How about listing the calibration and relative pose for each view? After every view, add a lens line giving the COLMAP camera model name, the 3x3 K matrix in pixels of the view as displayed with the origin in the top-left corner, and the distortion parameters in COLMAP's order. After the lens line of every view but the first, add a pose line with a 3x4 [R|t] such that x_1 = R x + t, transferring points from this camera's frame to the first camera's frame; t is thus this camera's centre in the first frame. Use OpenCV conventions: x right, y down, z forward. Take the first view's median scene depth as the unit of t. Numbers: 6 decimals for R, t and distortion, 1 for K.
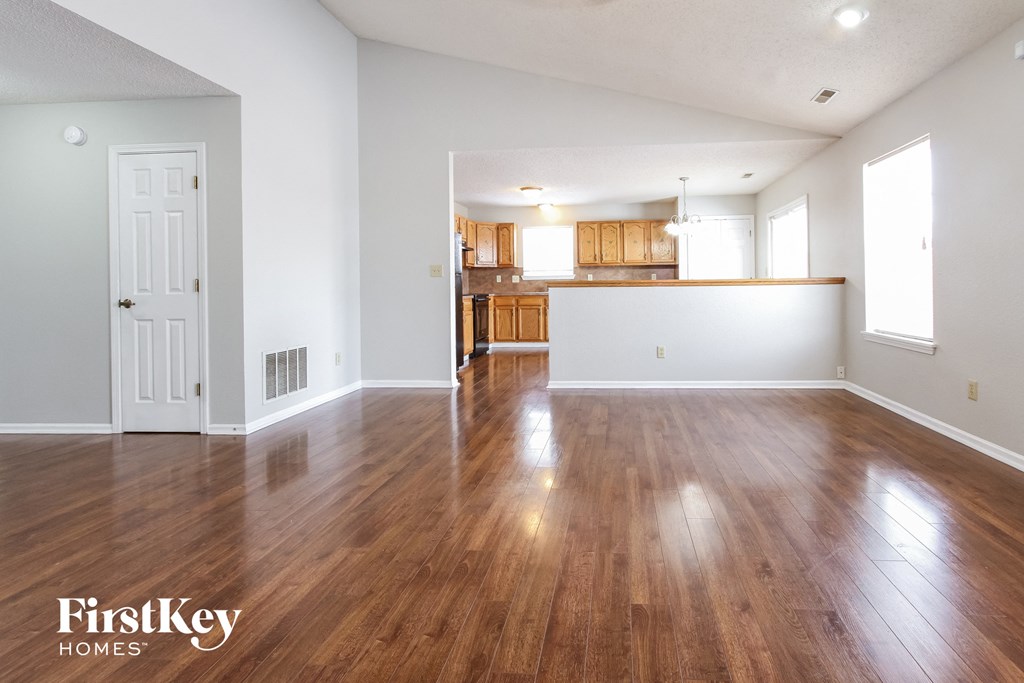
lens RADIAL K [[496.8, 0, 525.7], [0, 496.8, 288.1], [0, 0, 1]] dist [0.000116, -0.000087]
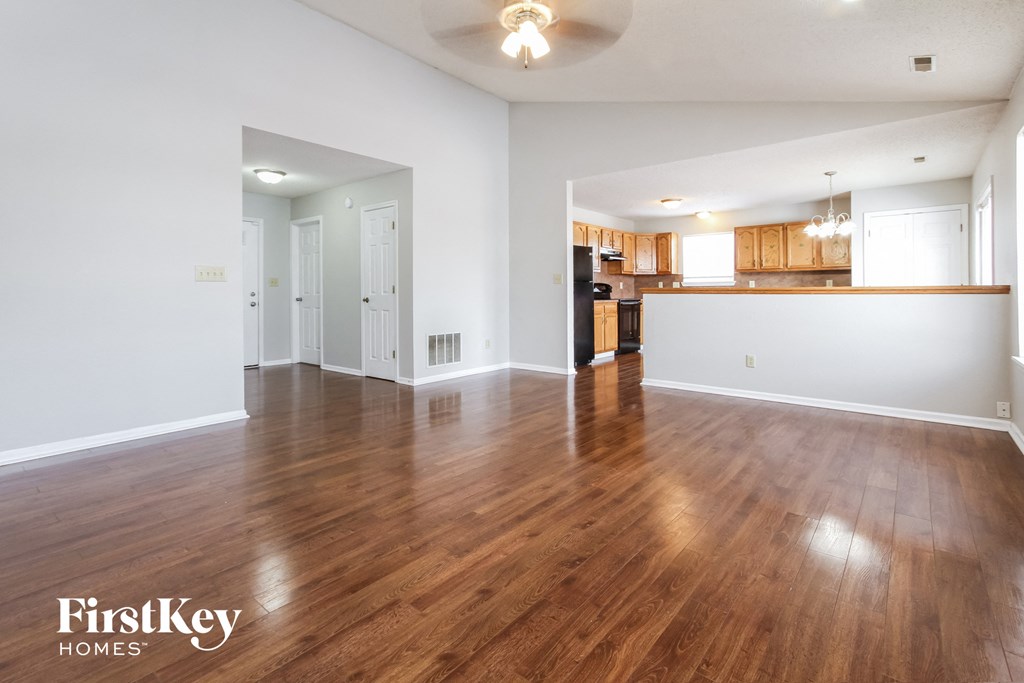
lens RADIAL K [[476.7, 0, 523.3], [0, 476.7, 298.5], [0, 0, 1]] dist [0.010705, 0.000243]
pose [[0.823025, 0.018085, -0.567718, 0.319712], [-0.010932, 0.999812, 0.016002, -0.003499], [0.567901, -0.006964, 0.823068, -0.018452]]
